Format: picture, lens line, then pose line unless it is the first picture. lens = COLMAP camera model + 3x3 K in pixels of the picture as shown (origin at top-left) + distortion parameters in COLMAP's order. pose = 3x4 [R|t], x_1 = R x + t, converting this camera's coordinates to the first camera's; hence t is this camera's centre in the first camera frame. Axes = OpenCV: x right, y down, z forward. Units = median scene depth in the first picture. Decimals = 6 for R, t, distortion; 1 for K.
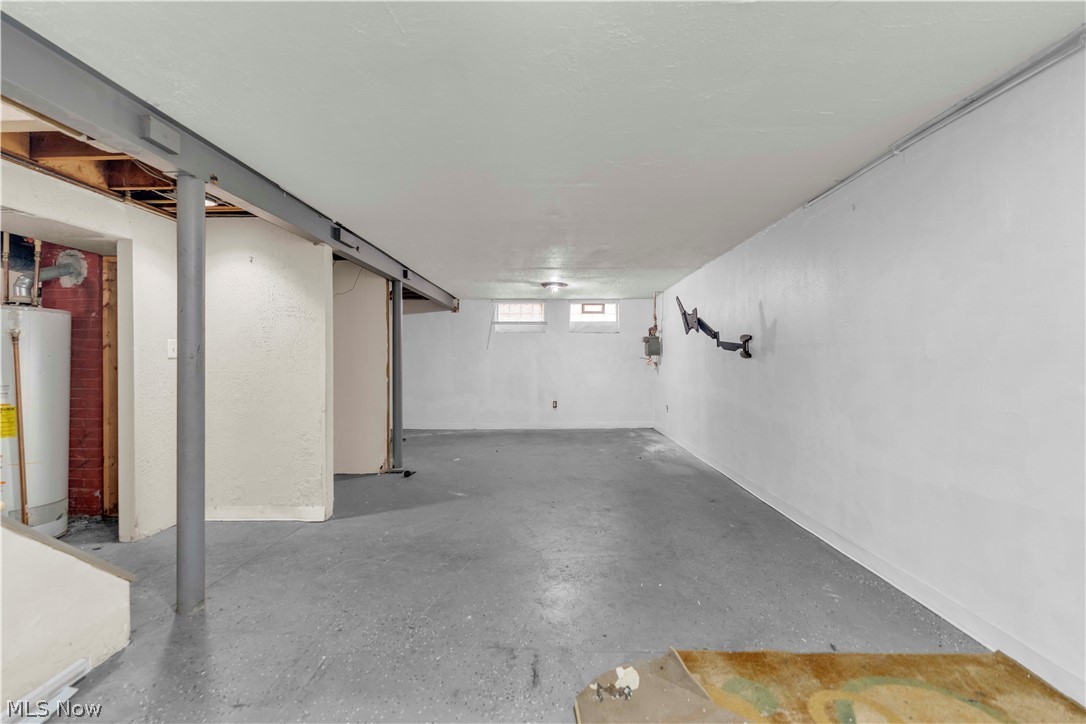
lens RADIAL K [[445.2, 0, 544.8], [0, 445.2, 360.7], [0, 0, 1]] dist [-0.002745, 0.000434]
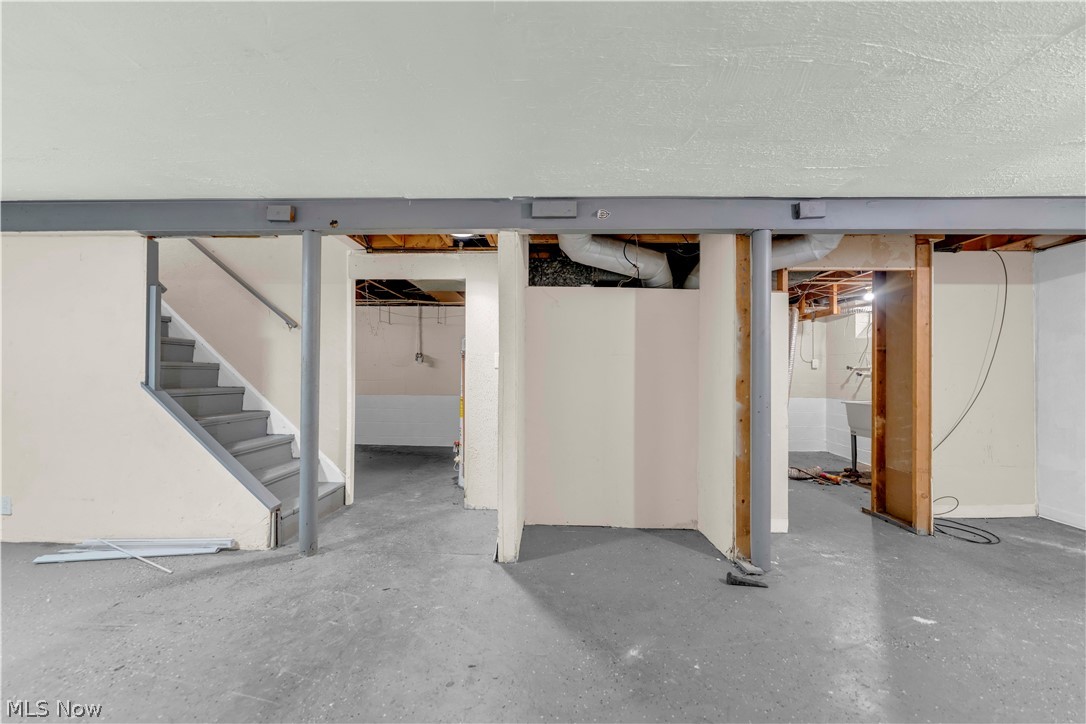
lens RADIAL K [[445.2, 0, 539.5], [0, 445.2, 365.8], [0, 0, 1]] dist [-0.002745, 0.000434]
pose [[-0.008739, -0.016730, -0.999822, 0.436564], [-0.010222, 0.999809, -0.016641, 0.008593], [0.999910, 0.010075, -0.008908, 1.384127]]
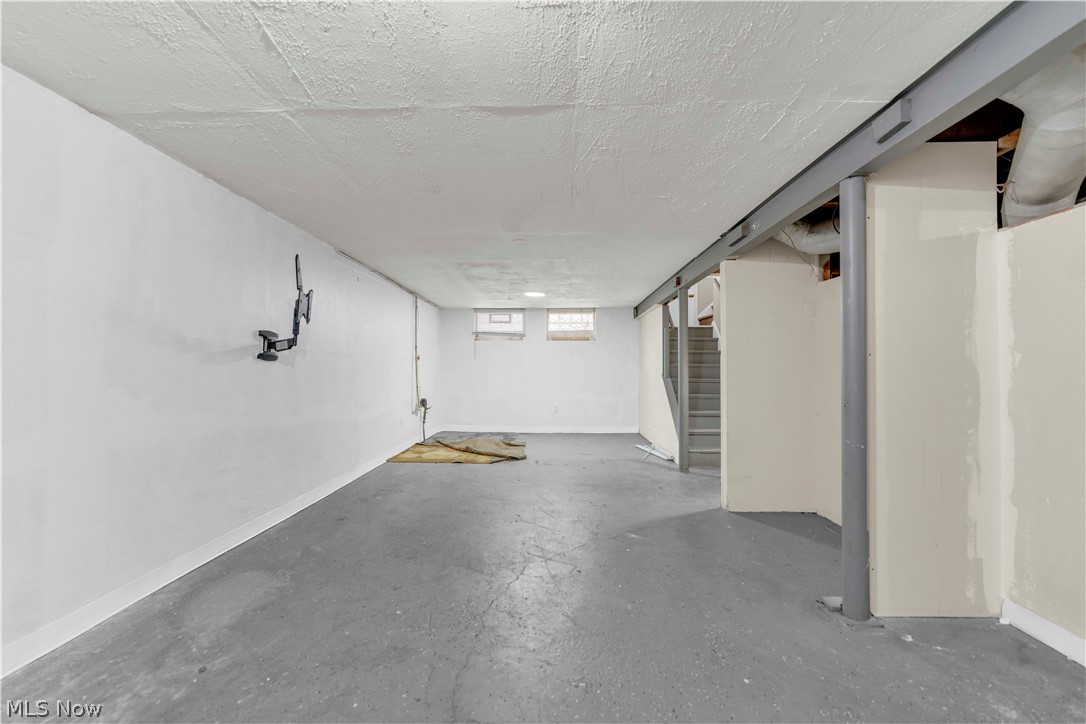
lens RADIAL K [[445.2, 0, 539.8], [0, 445.2, 367.4], [0, 0, 1]] dist [-0.002745, 0.000434]
pose [[-0.999679, -0.004749, 0.024881, -0.056979], [-0.004887, 0.999973, -0.005482, 0.021375], [-0.024854, -0.005602, -0.999675, 2.680236]]
